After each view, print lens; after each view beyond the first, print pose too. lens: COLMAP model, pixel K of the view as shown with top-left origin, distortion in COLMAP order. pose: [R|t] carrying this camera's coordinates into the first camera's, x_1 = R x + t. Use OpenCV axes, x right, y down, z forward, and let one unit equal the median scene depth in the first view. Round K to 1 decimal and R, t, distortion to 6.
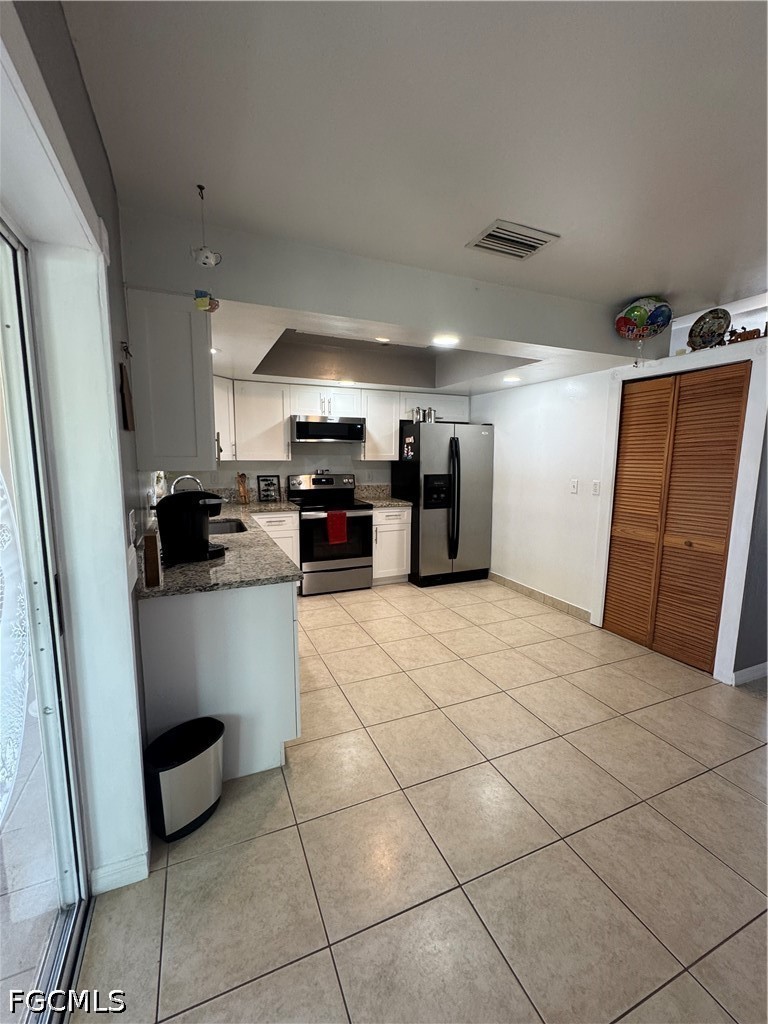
lens RADIAL K [[429.0, 0, 383.7], [0, 429.0, 511.6], [0, 0, 1]] dist [-0.007652, -0.000012]
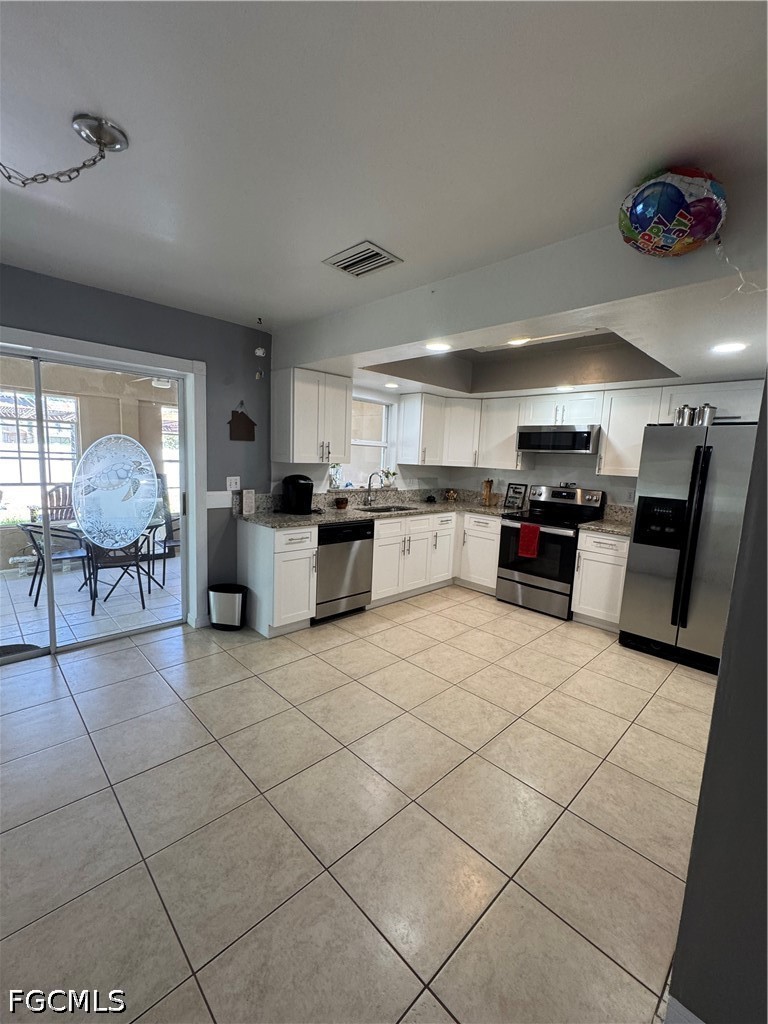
lens RADIAL K [[429.0, 0, 383.3], [0, 429.0, 512.9], [0, 0, 1]] dist [-0.007652, -0.000012]
pose [[0.358175, 0.132077, -0.924265, 0.621145], [-0.165886, 0.983195, 0.076213, -0.040830], [0.918800, 0.126025, 0.374066, 0.318303]]
